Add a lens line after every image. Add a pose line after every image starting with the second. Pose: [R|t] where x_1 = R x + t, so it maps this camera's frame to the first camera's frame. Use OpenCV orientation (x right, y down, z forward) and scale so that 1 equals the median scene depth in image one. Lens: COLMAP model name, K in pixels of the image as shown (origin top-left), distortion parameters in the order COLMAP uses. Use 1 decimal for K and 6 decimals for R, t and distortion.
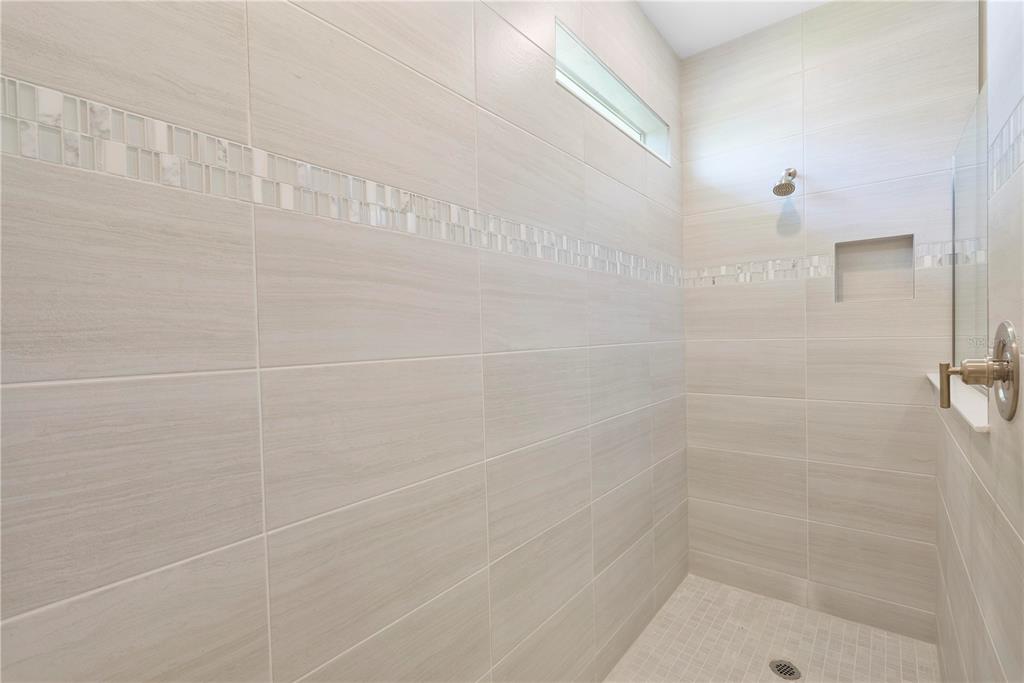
lens RADIAL K [[466.2, 0, 511.7], [0, 466.2, 346.8], [0, 0, 1]] dist [-0.001978, 0.001614]
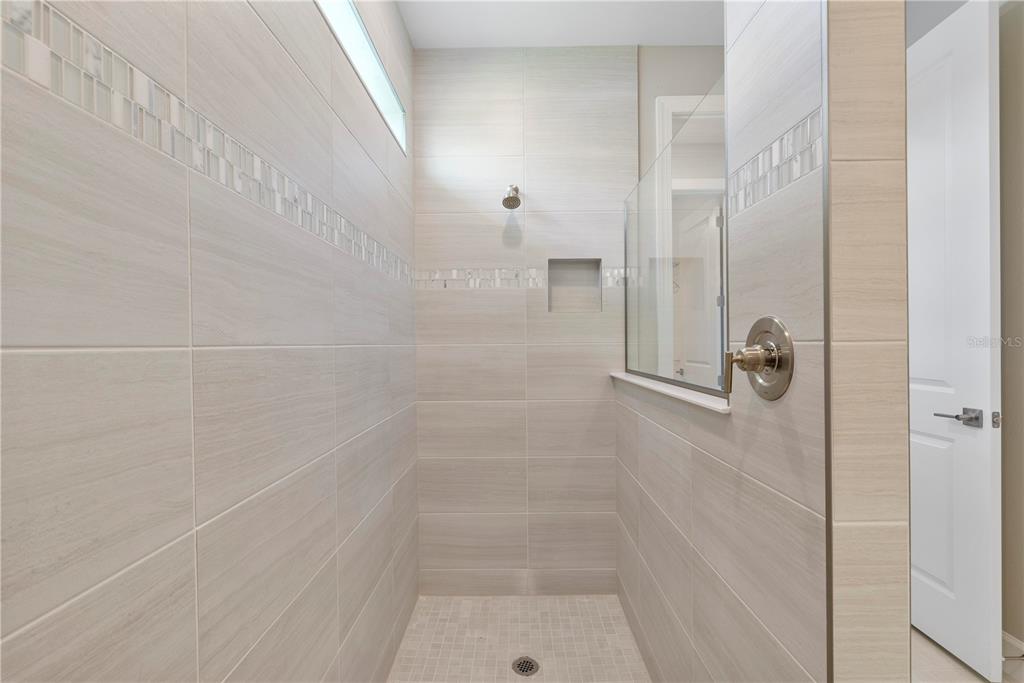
lens RADIAL K [[466.2, 0, 511.7], [0, 466.2, 346.8], [0, 0, 1]] dist [-0.001978, 0.001614]
pose [[0.789658, 0.012515, 0.613420, -0.063618], [0.005081, 0.999624, -0.026935, 0.019430], [-0.613526, 0.024386, 0.789298, 0.176981]]
